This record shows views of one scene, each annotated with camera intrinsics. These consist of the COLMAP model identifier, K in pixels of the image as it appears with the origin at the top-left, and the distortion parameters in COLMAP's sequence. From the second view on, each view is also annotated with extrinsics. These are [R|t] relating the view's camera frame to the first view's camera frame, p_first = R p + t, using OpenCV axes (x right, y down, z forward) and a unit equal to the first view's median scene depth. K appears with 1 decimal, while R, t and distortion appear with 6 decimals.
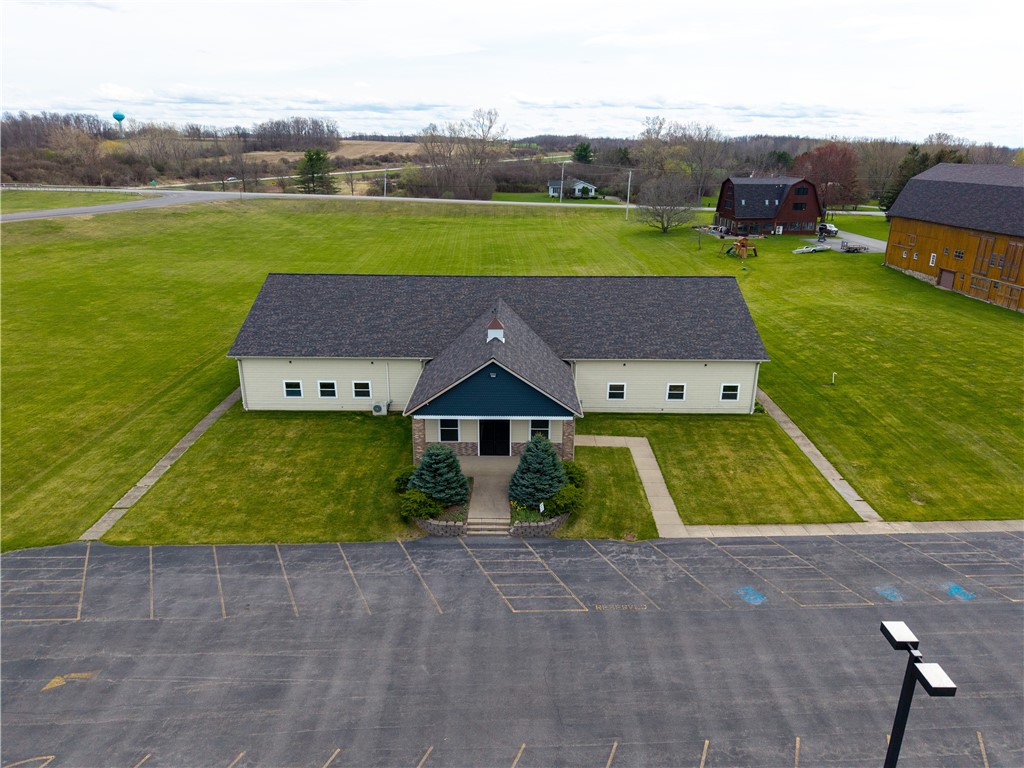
lens RADIAL K [[683.2, 0, 513.6], [0, 683.2, 381.3], [0, 0, 1]] dist [0.029200, -0.033600]
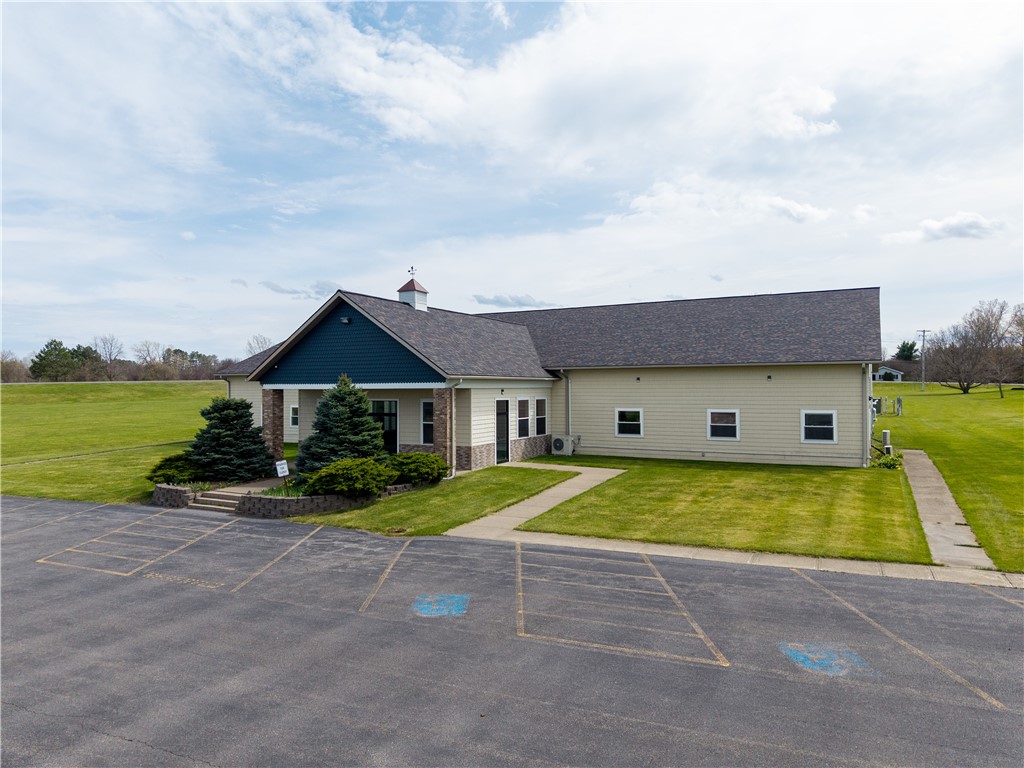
lens RADIAL K [[683.2, 0, 515.1], [0, 683.2, 385.8], [0, 0, 1]] dist [0.029200, -0.033600]
pose [[0.890770, -0.011666, -0.454305, 0.416256], [-0.135740, 0.947207, -0.290472, 0.220536], [0.433709, 0.320411, 0.842160, 0.468145]]
